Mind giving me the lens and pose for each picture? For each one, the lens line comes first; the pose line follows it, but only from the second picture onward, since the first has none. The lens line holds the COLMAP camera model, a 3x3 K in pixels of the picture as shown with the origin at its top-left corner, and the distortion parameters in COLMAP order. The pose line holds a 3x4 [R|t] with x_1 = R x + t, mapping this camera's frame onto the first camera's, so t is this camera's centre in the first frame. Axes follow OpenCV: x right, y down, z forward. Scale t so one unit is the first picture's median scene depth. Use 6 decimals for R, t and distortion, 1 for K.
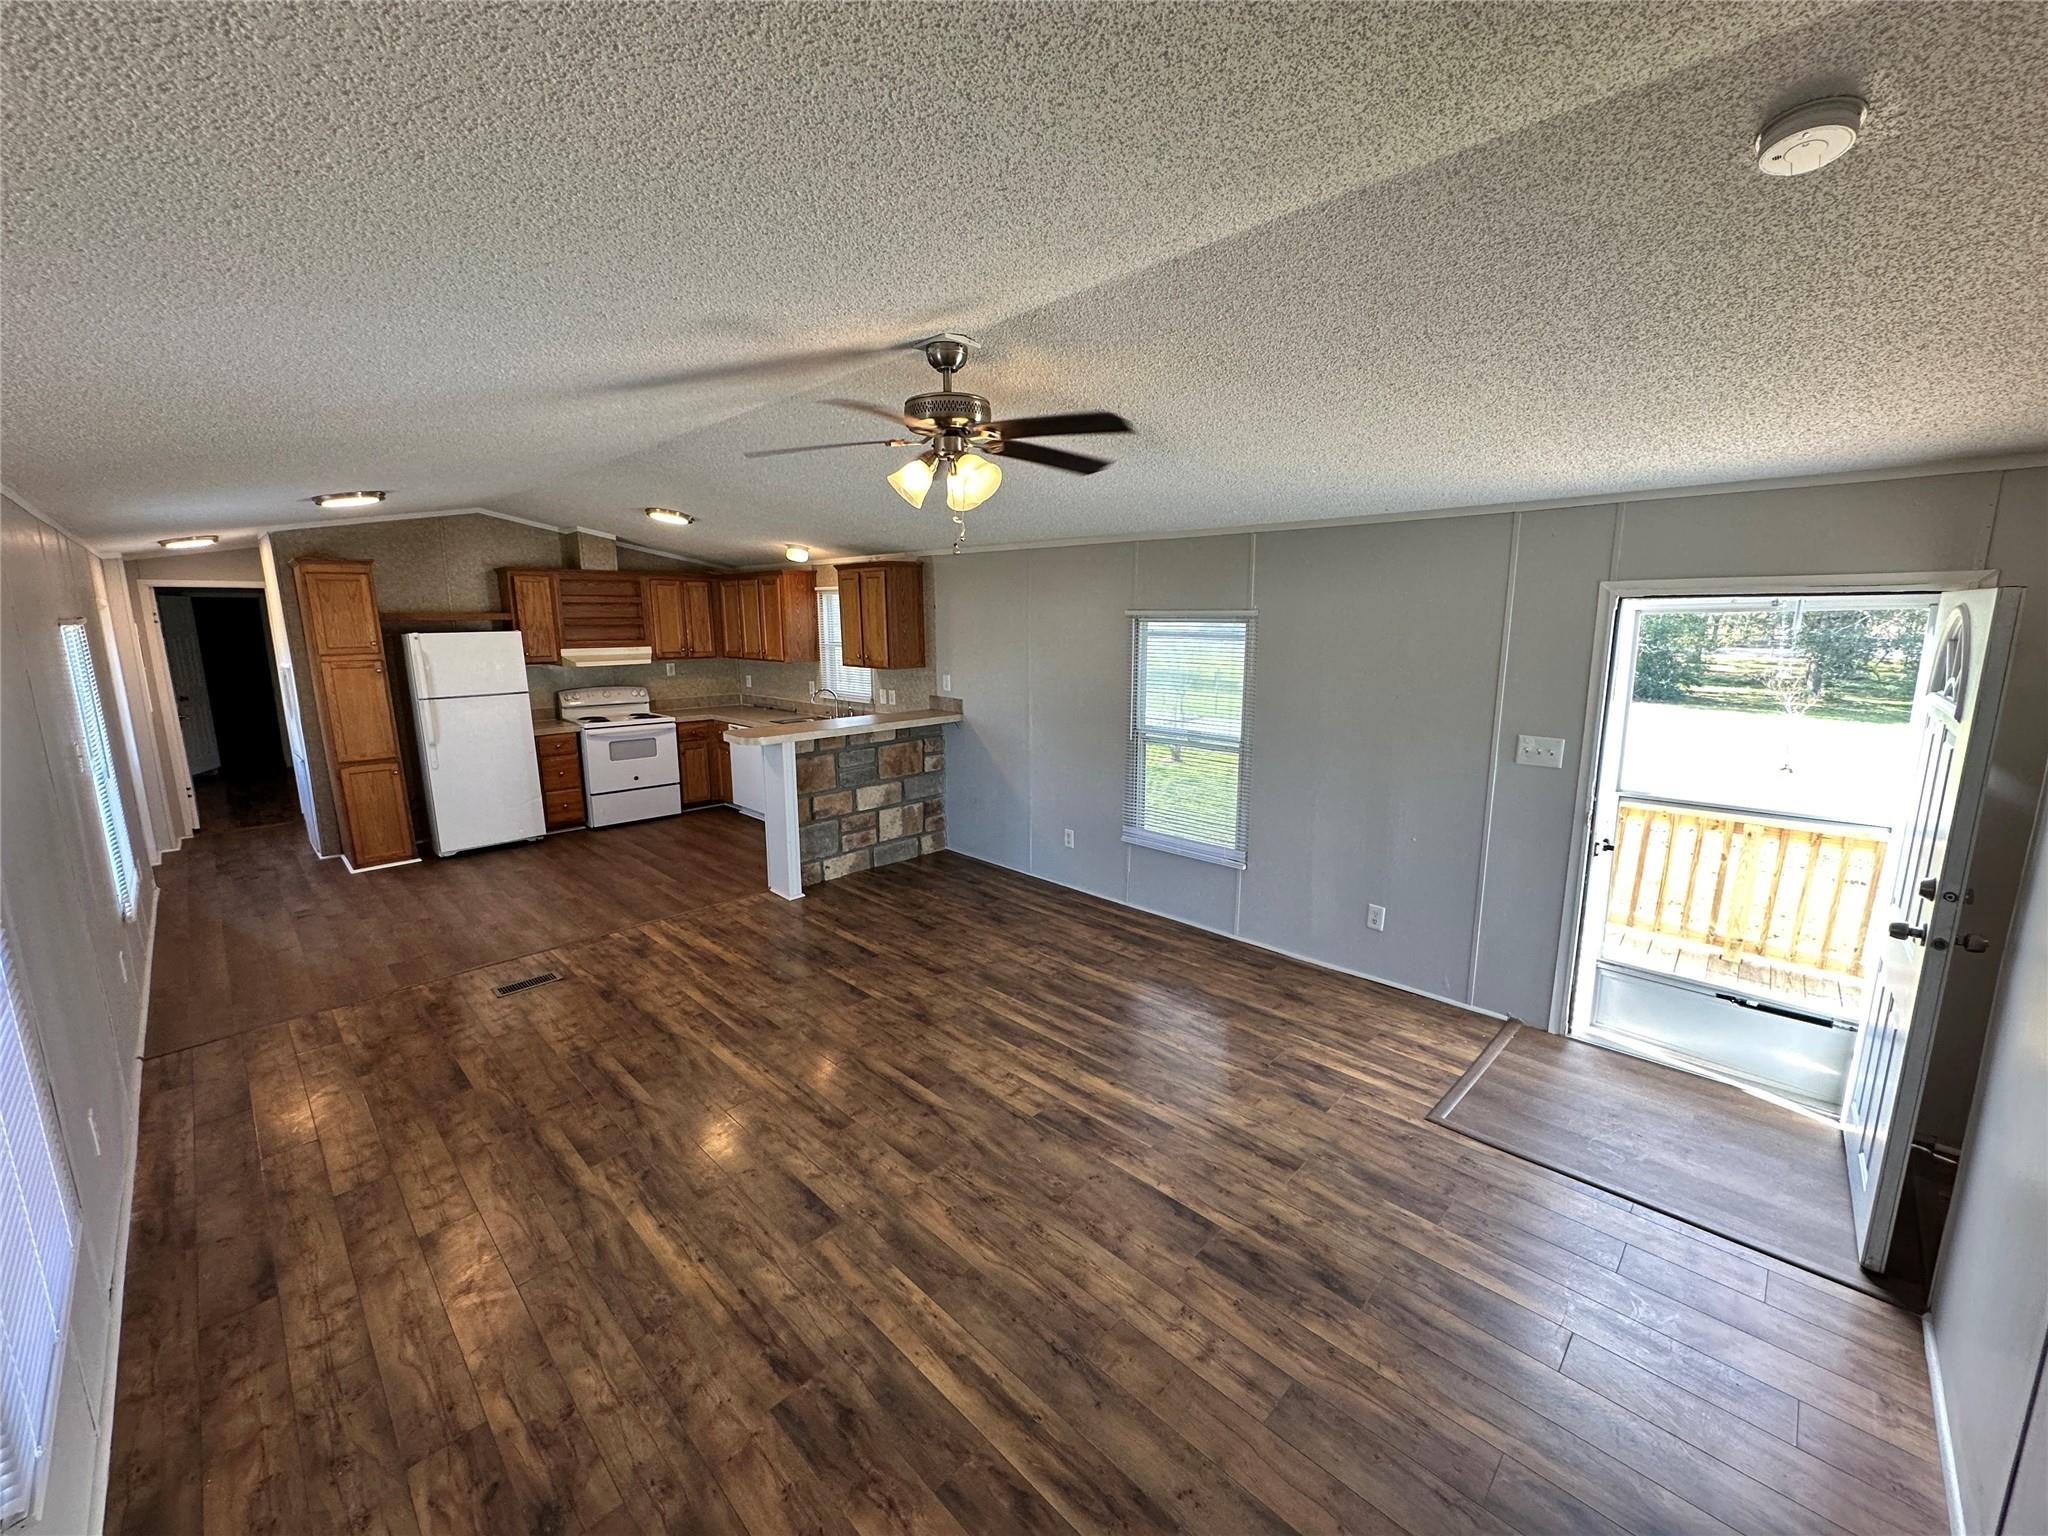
lens RADIAL K [[814.9, 0, 1018.8], [0, 814.9, 764.0], [0, 0, 1]] dist [-0.003097, 0.000267]
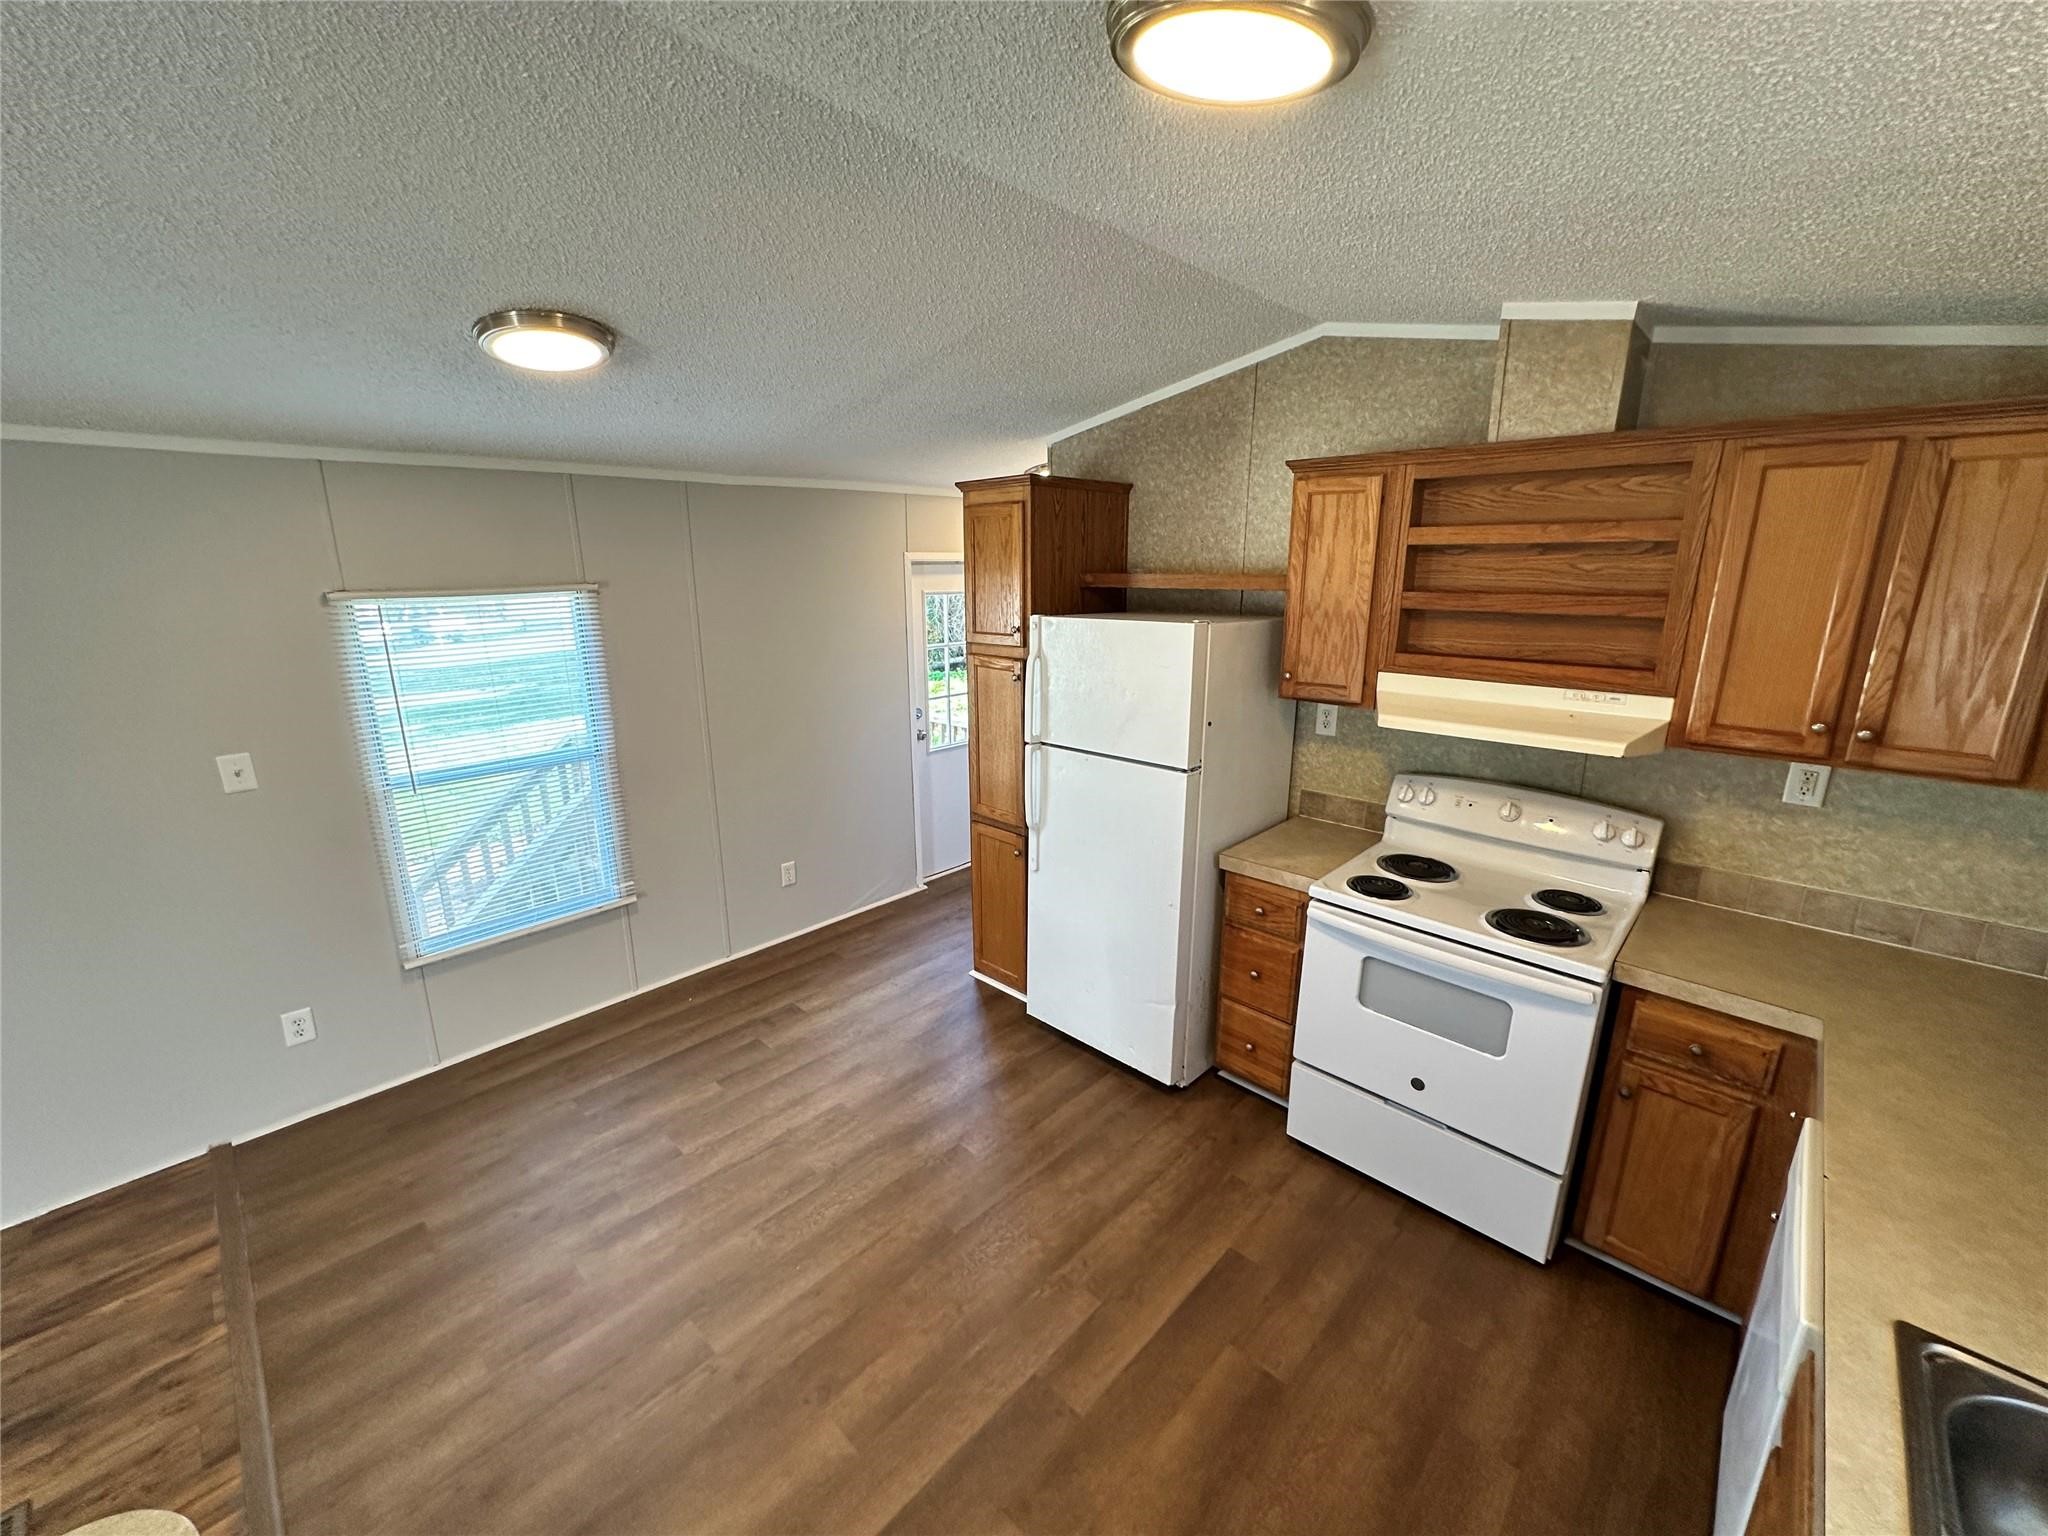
lens RADIAL K [[814.9, 0, 1018.8], [0, 814.9, 764.0], [0, 0, 1]] dist [-0.003097, 0.000267]
pose [[0.007749, 0.247465, -0.968866, -0.315706], [-0.172546, 0.954693, 0.242465, -0.271846], [0.984971, 0.165295, 0.050097, 1.371441]]
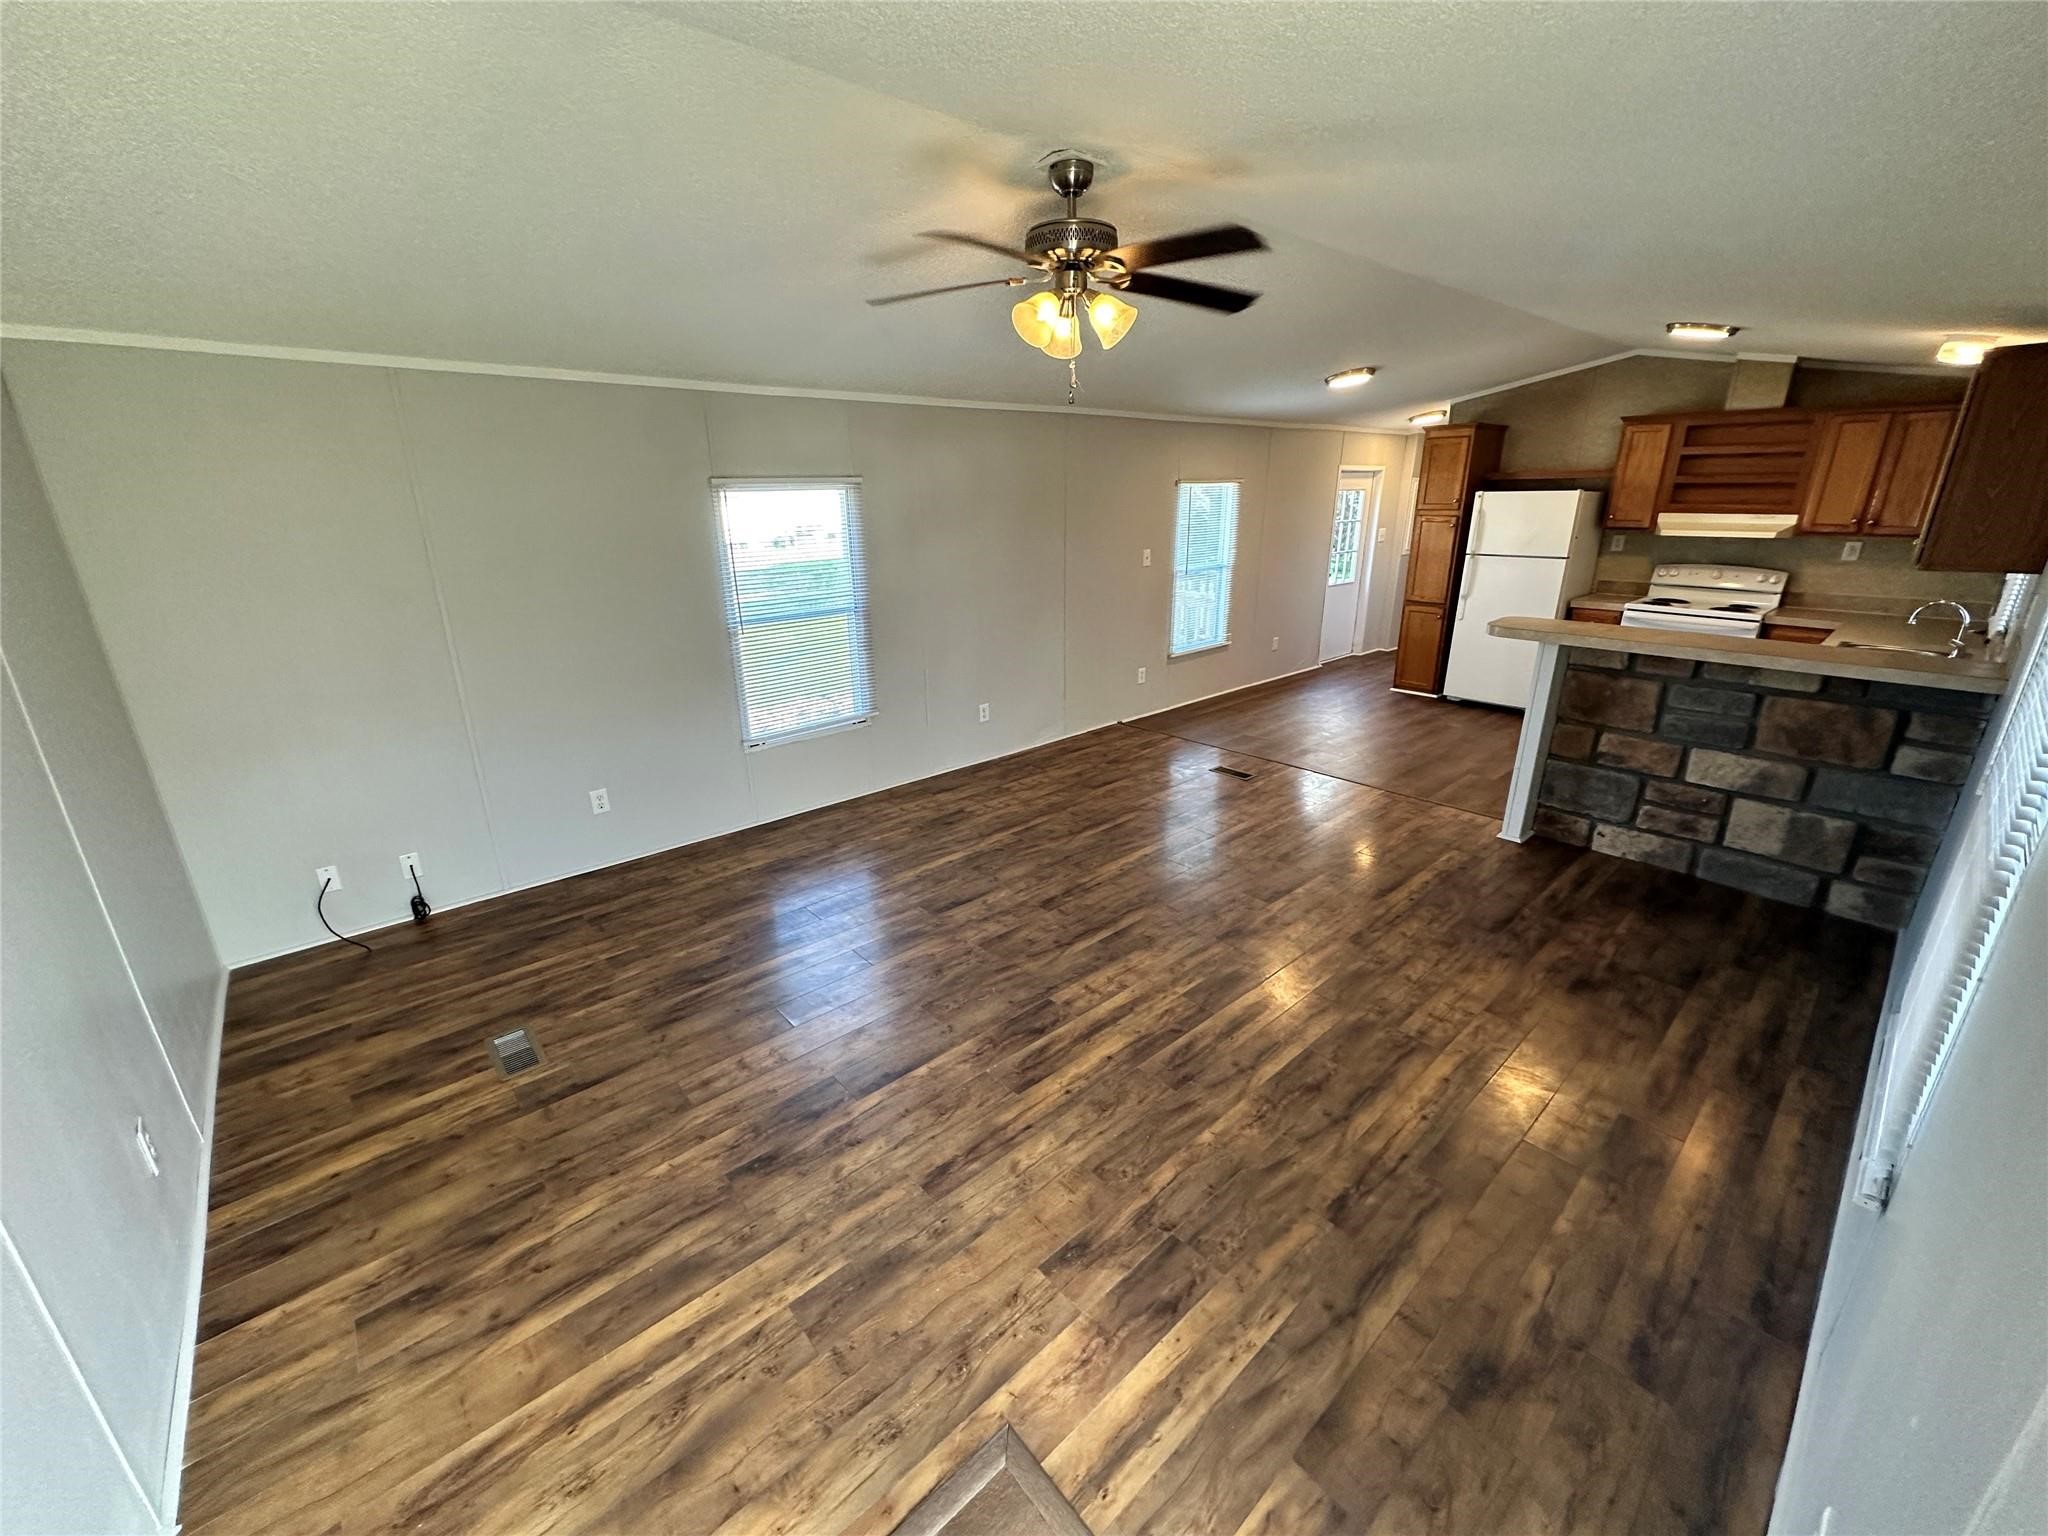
lens RADIAL K [[812.0, 0, 1020.8], [0, 812.0, 763.5], [0, 0, 1]] dist [-0.000112, -0.000203]
pose [[-0.071049, 0.323319, -0.943619, 0.618473], [-0.167871, 0.928640, 0.330826, -0.111230], [0.983245, 0.181911, -0.011703, 0.665138]]
